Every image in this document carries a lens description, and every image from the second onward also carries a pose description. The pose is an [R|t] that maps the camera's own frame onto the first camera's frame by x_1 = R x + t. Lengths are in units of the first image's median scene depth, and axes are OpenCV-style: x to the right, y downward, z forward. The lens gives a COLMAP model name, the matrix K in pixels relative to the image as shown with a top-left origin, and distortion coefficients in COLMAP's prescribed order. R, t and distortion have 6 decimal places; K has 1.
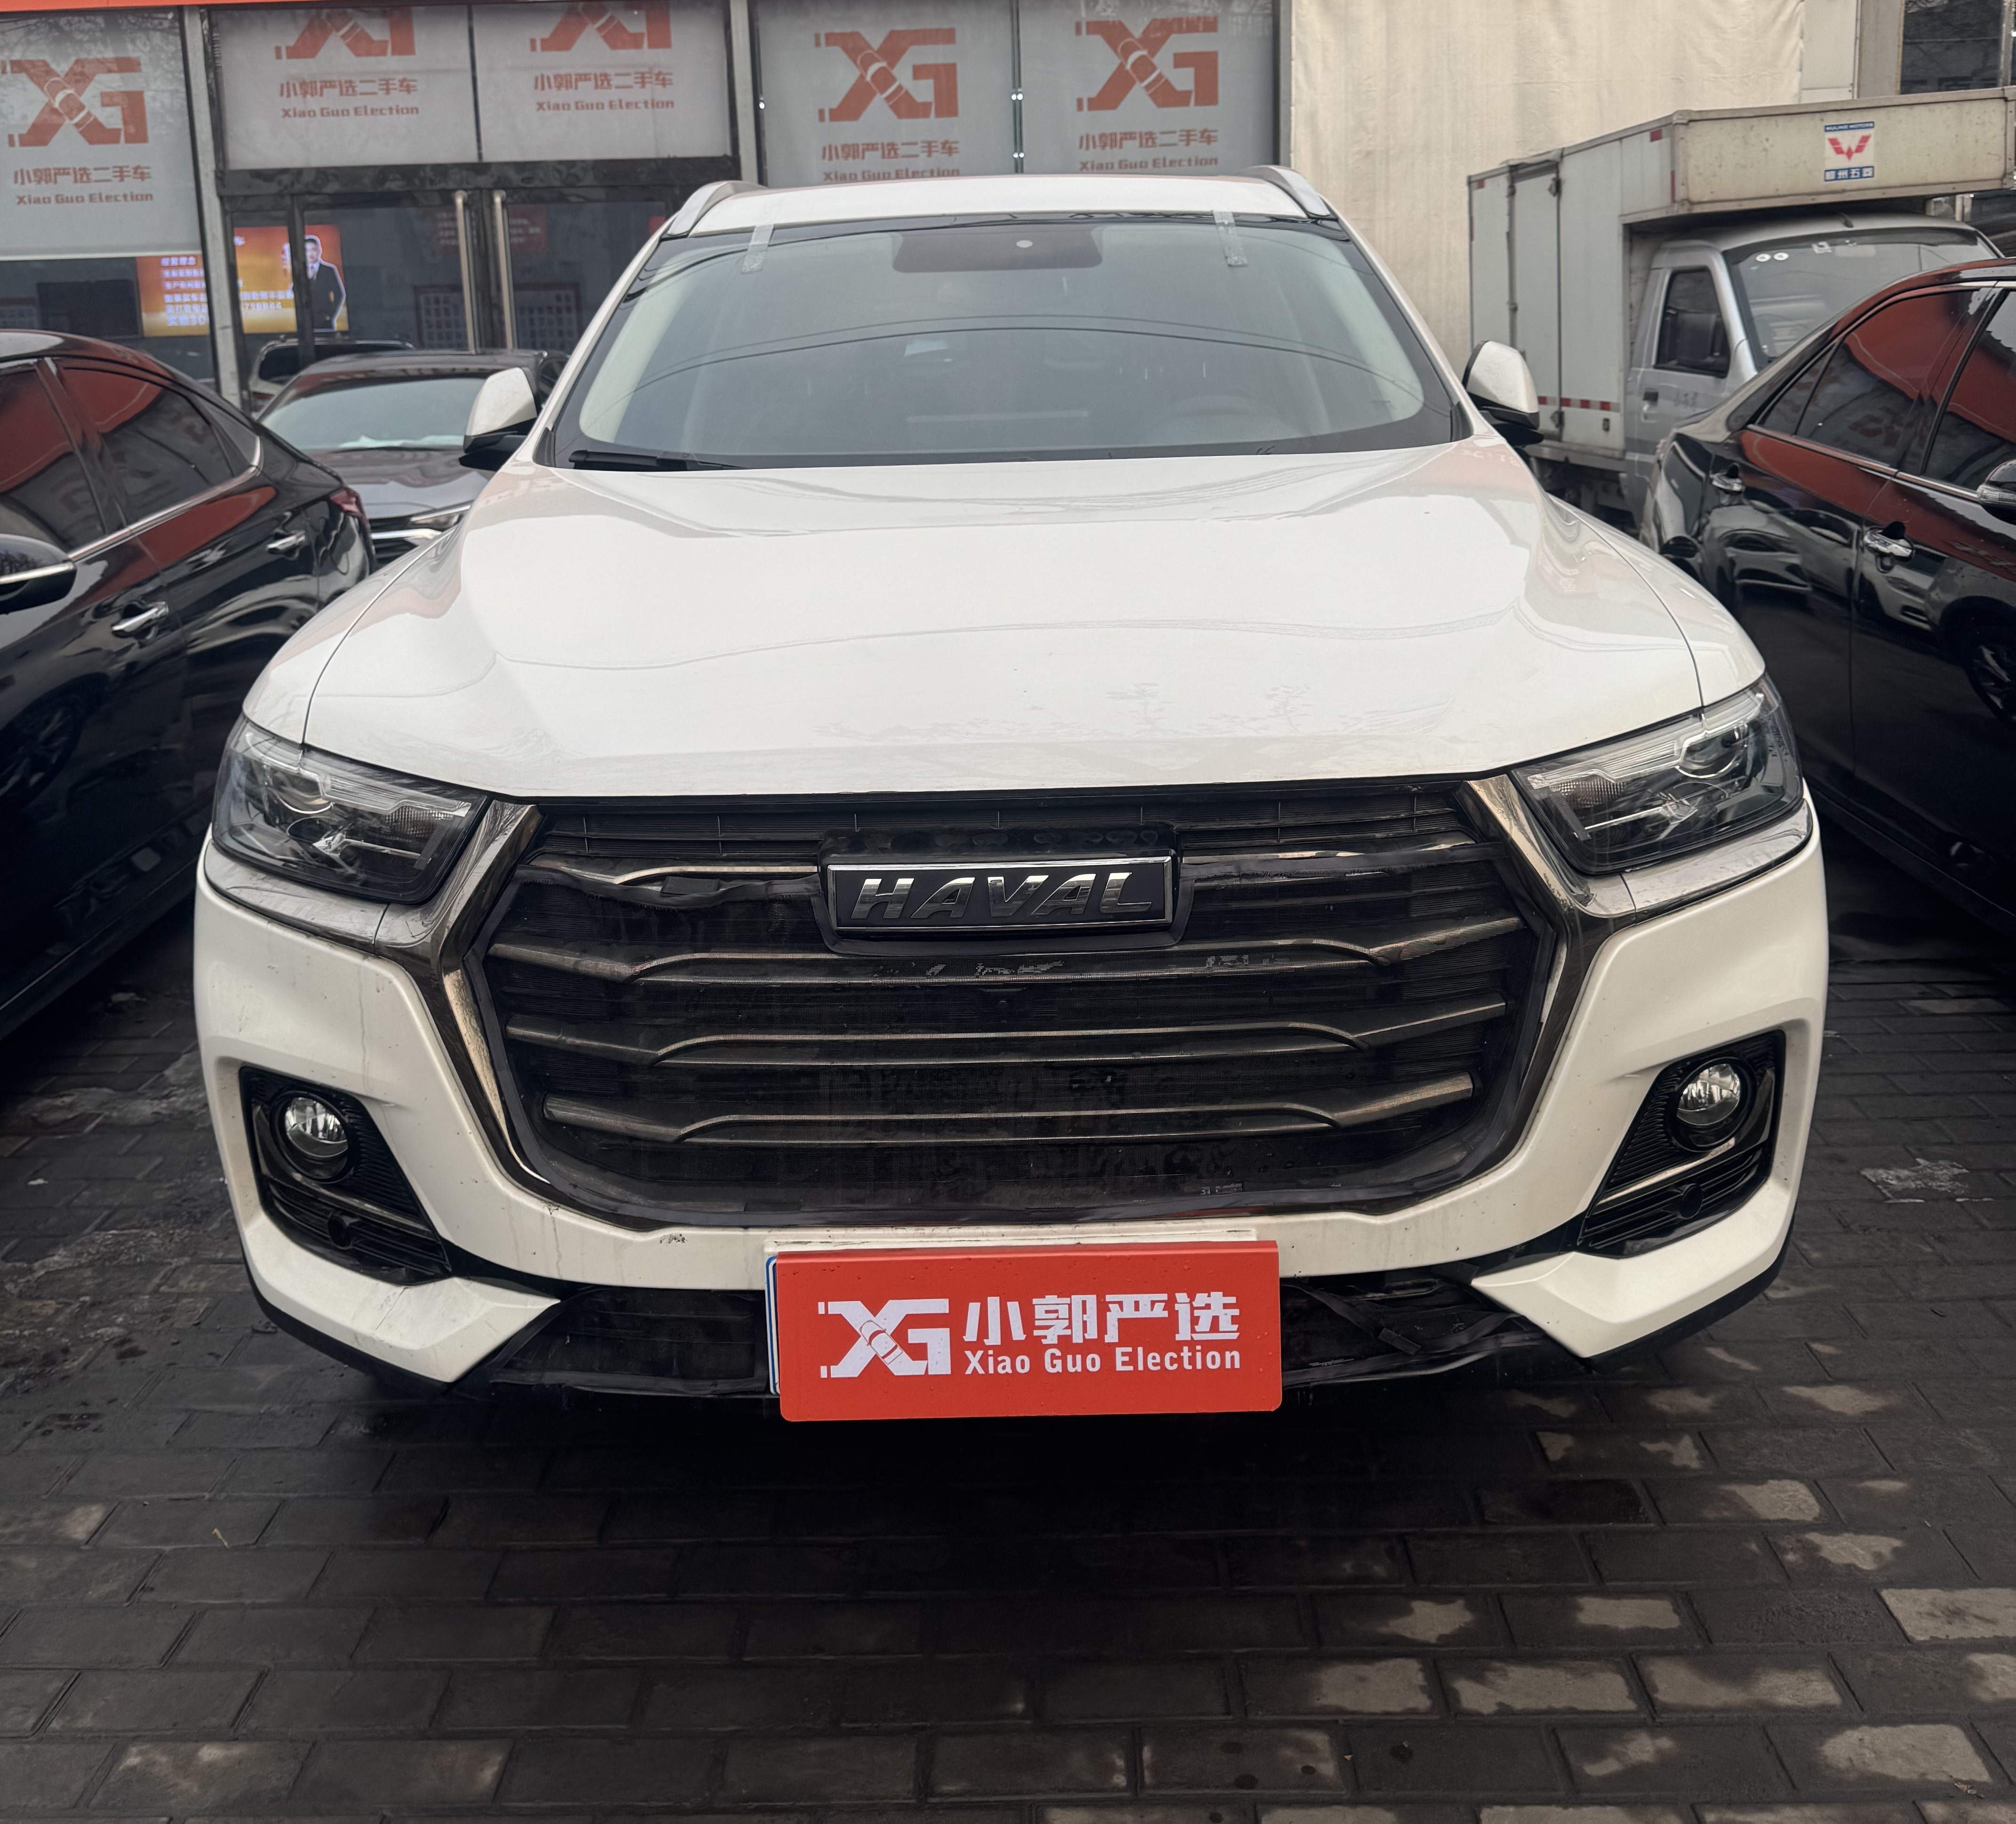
lens RADIAL K [[1851.6, 0, 1005.9], [0, 1851.6, 889.8], [0, 0, 1]] dist [0.020587, -0.023341]
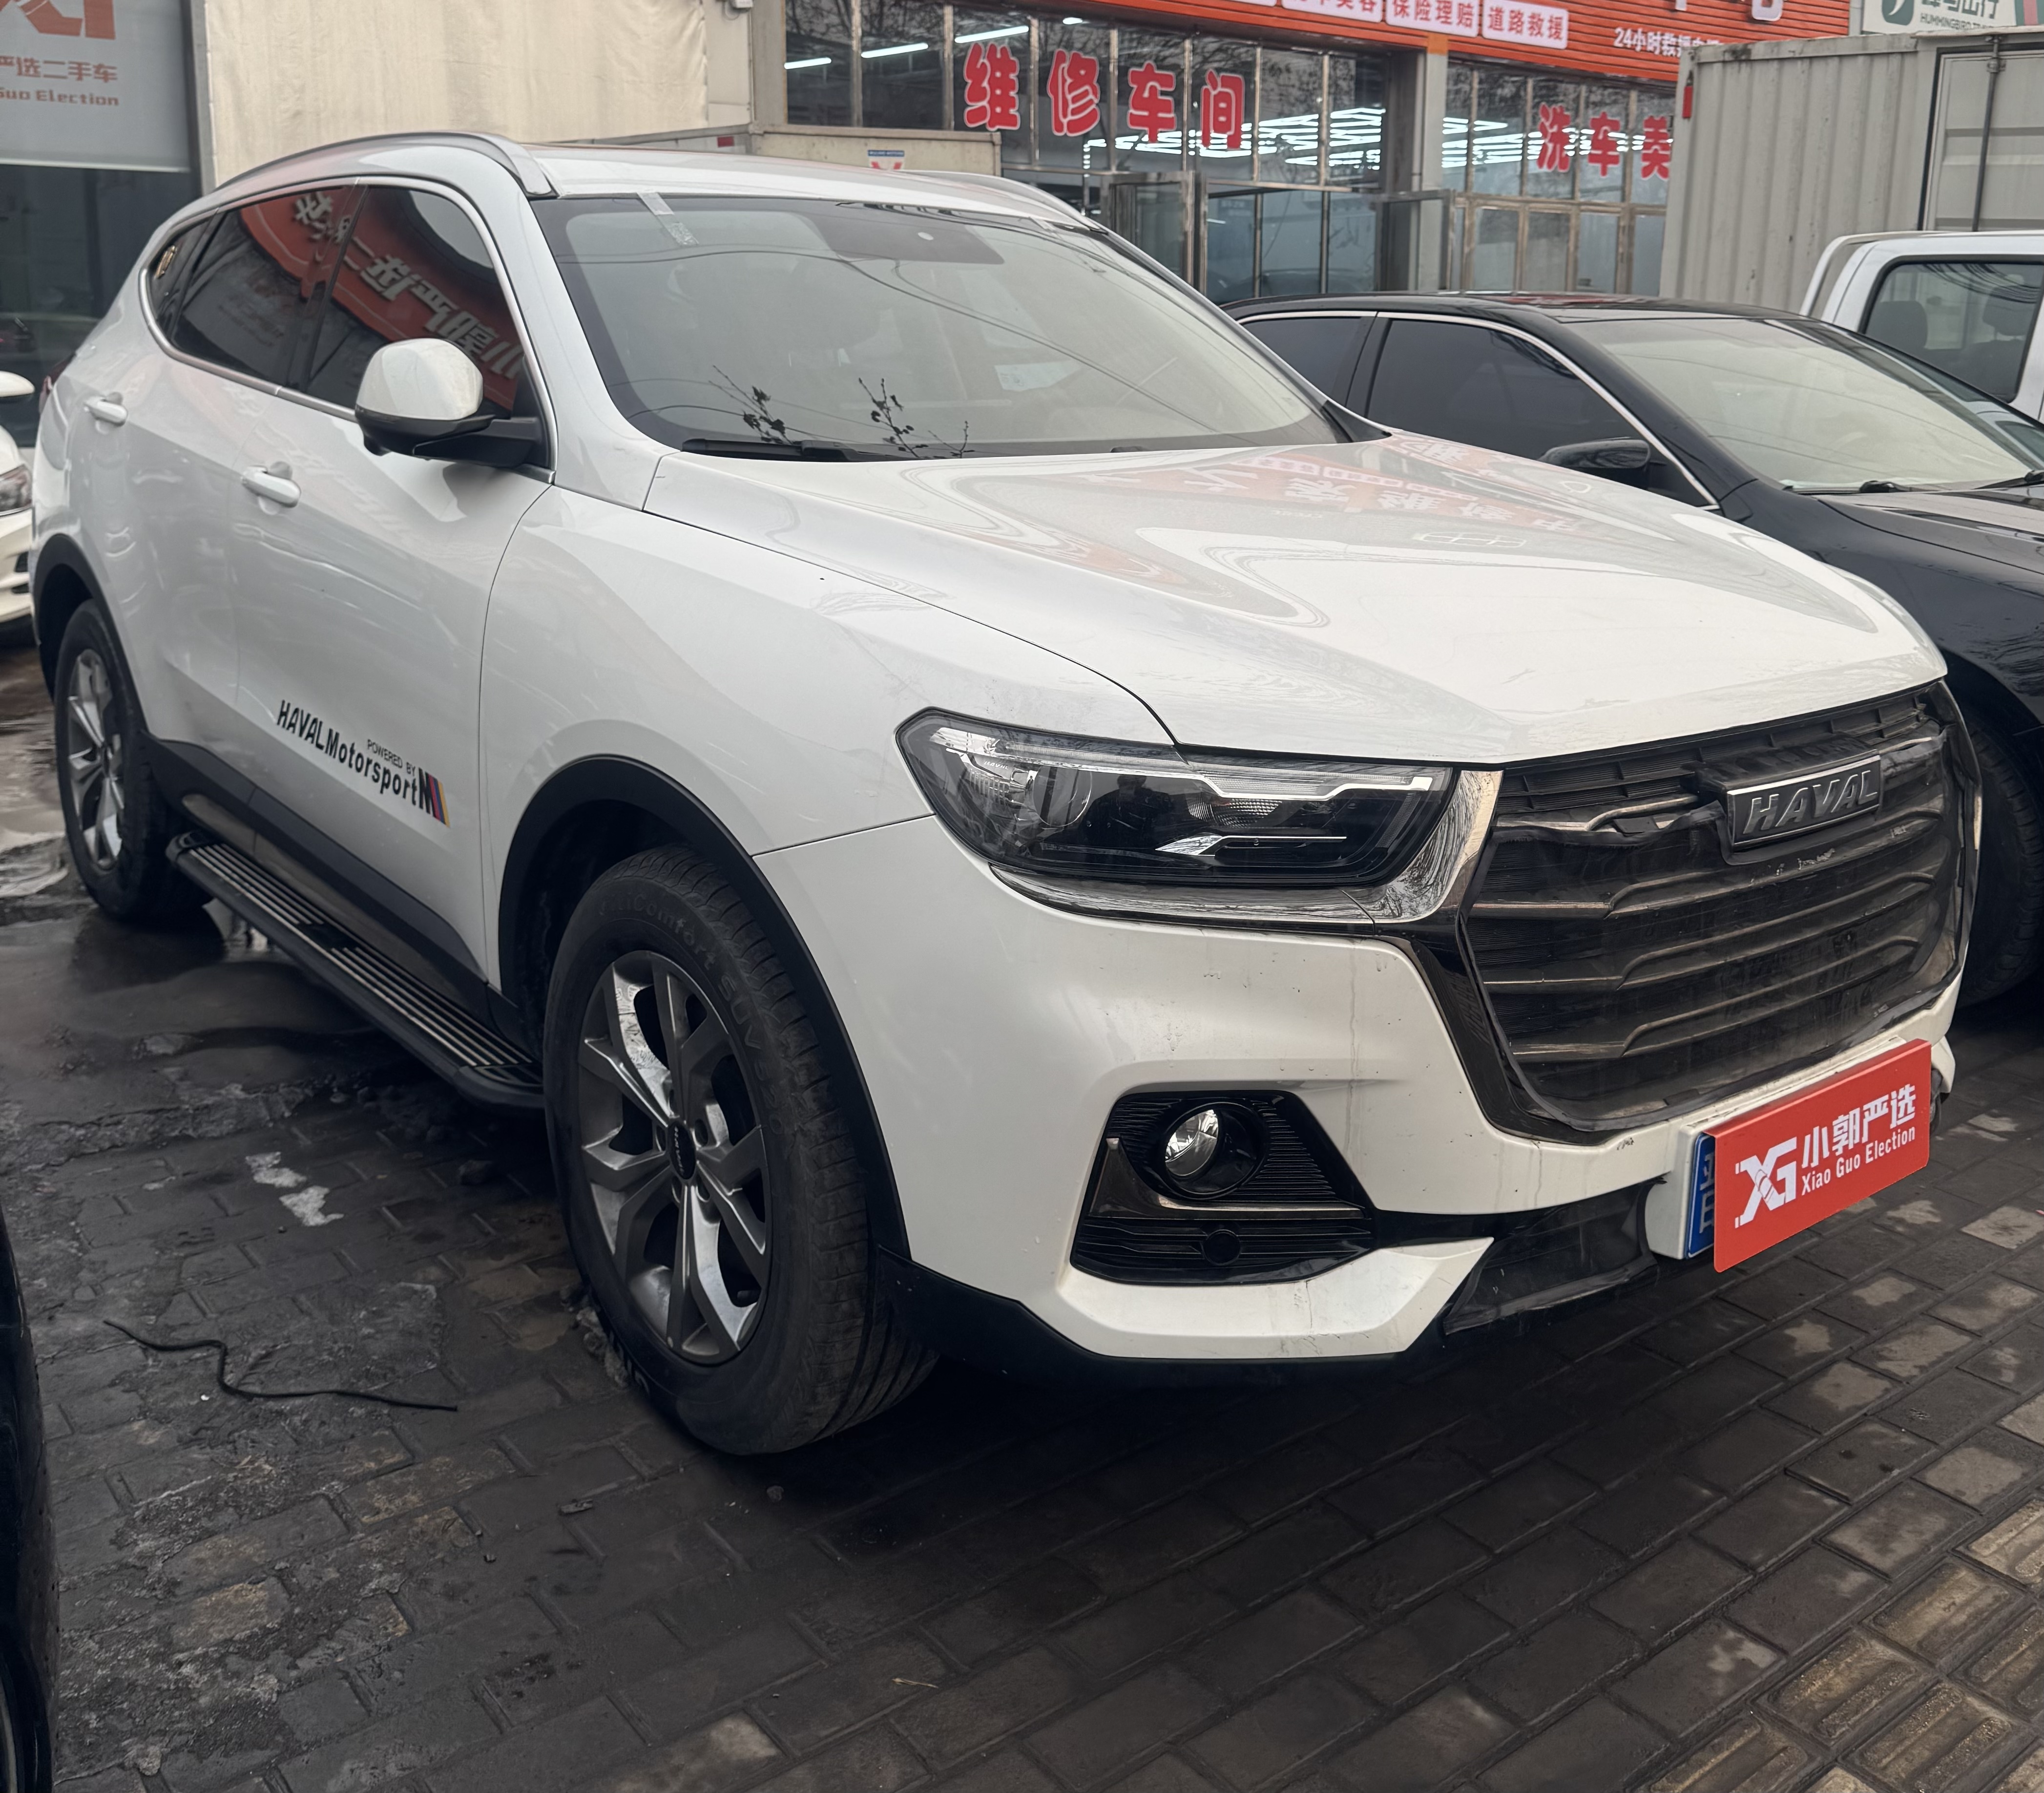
lens RADIAL K [[1901.5, 0, 1081.9], [0, 1901.5, 848.6], [0, 0, 1]] dist [0.050568, -0.066383]
pose [[0.765637, -0.127708, 0.630468, -1.054268], [0.140474, 0.989634, 0.029869, -0.063607], [-0.627747, 0.065696, 0.775640, 0.278757]]
